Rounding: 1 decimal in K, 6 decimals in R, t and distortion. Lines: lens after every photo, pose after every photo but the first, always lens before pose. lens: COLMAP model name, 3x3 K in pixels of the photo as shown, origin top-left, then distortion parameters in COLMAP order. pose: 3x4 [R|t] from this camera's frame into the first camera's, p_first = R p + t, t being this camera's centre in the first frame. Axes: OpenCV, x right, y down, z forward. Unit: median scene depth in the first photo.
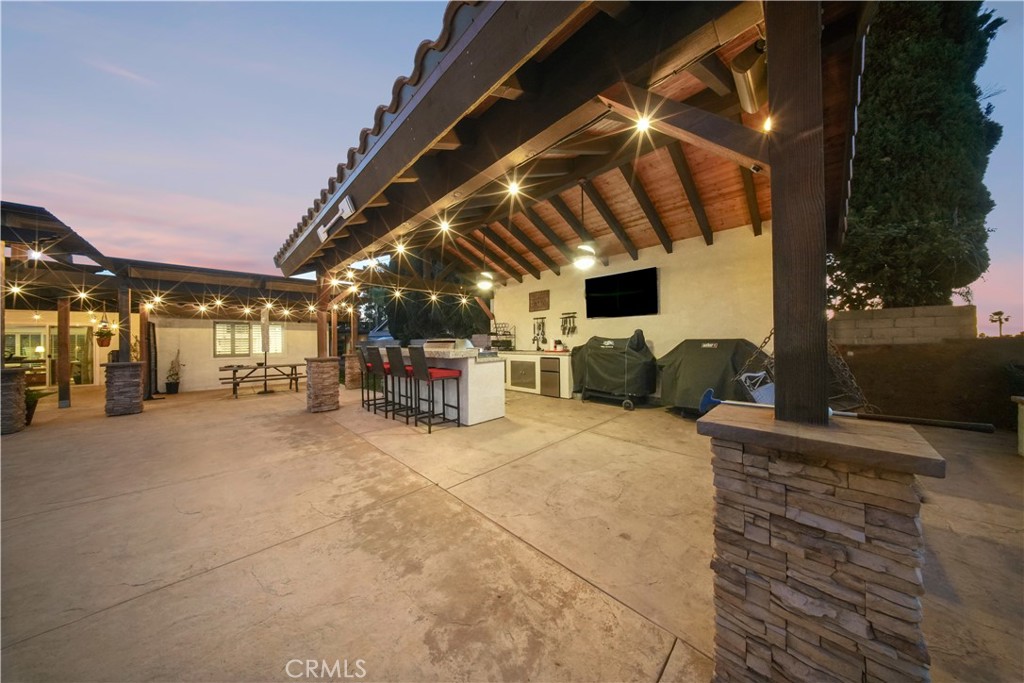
lens RADIAL K [[292.9, 0, 510.9], [0, 292.9, 341.7], [0, 0, 1]] dist [0.000663, -0.000217]
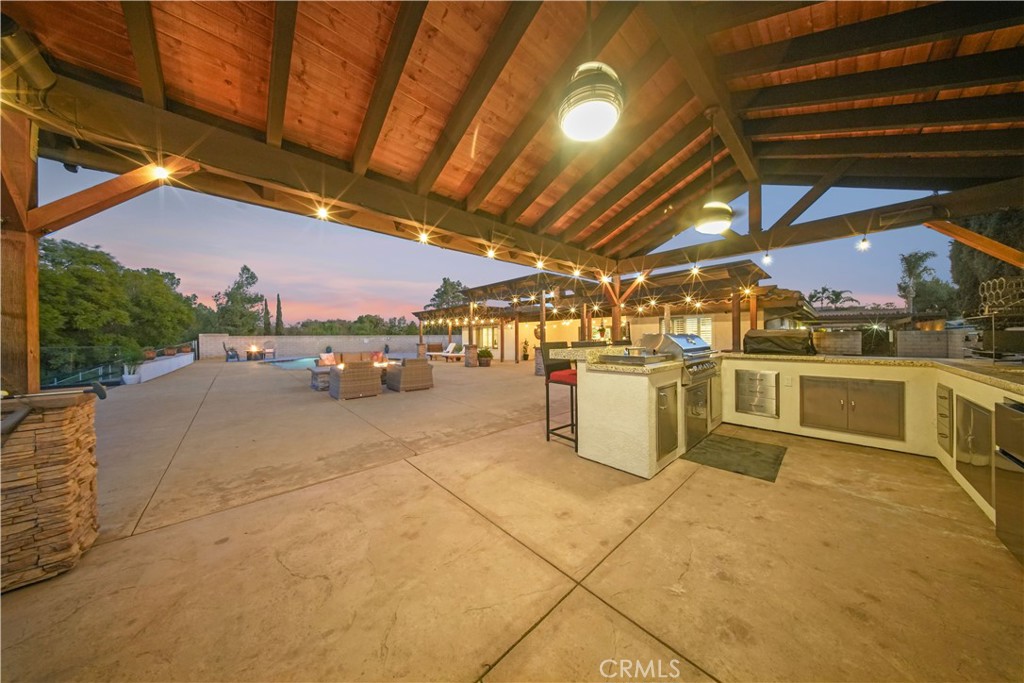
lens RADIAL K [[292.9, 0, 517.3], [0, 292.9, 334.6], [0, 0, 1]] dist [0.000663, -0.000217]
pose [[-0.016877, 0.004752, -0.999846, 1.001947], [0.009502, 0.999944, 0.004592, -0.028522], [0.999812, -0.009423, -0.016921, 1.486325]]
